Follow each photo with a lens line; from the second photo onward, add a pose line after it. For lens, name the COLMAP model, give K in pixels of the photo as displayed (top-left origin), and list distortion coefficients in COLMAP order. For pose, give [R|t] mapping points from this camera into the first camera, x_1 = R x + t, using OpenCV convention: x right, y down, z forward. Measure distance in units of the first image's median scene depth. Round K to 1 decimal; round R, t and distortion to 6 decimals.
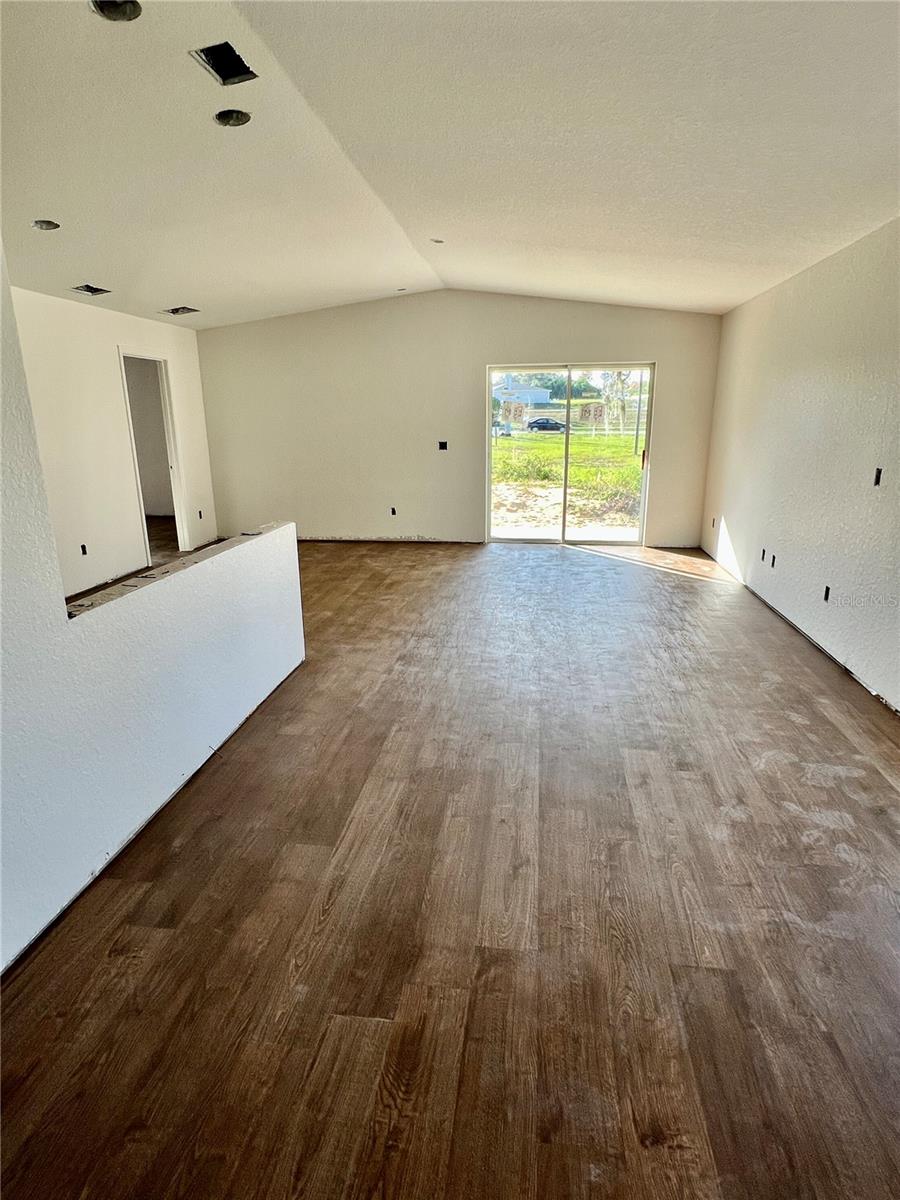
lens RADIAL K [[636.3, 0, 450.0], [0, 636.3, 598.4], [0, 0, 1]] dist [-0.000892, -0.000057]
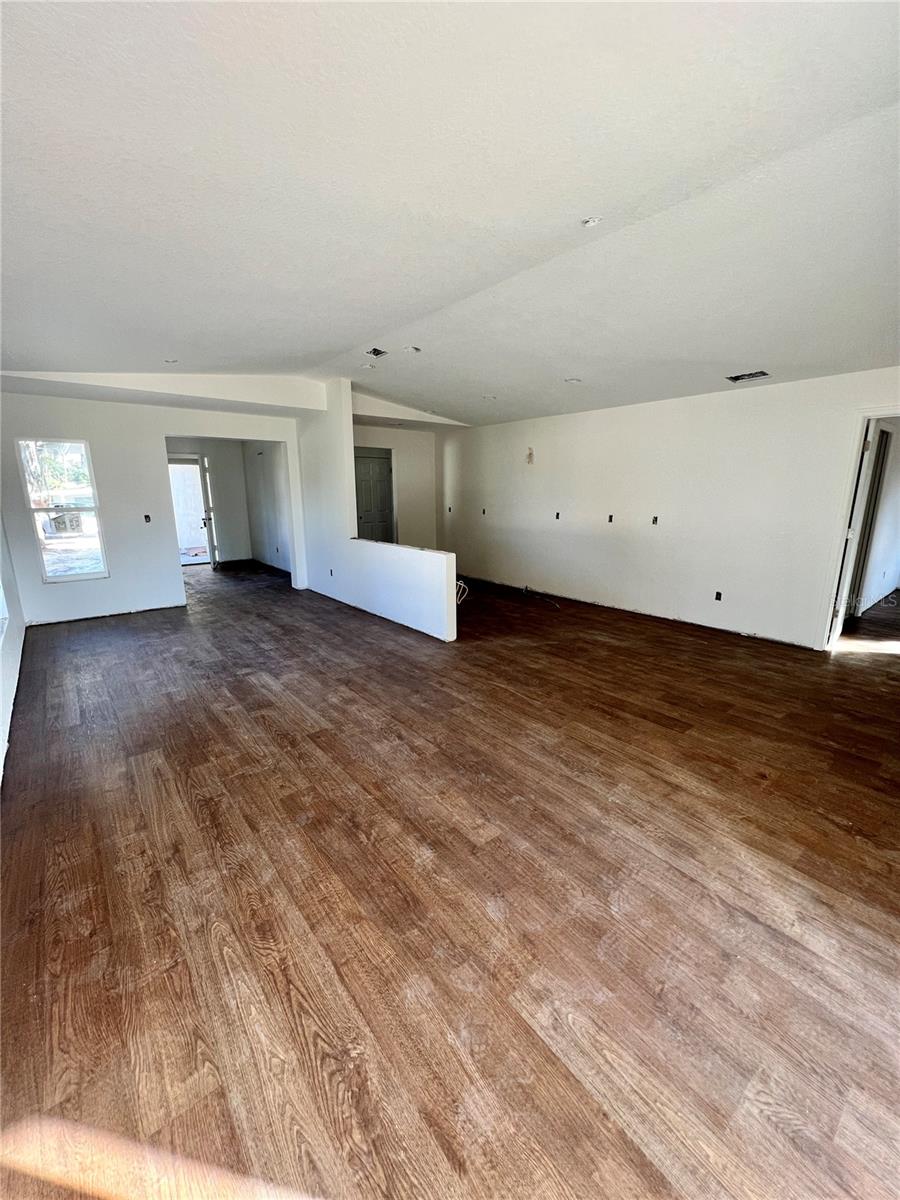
lens RADIAL K [[479.0, 0, 451.6], [0, 479.0, 599.3], [0, 0, 1]] dist [0.000617, 0.000127]
pose [[-0.679364, 0.173286, -0.713047, 0.499588], [-0.193737, 0.894882, 0.402061, -0.403530], [0.707764, 0.411290, -0.574379, 1.387873]]
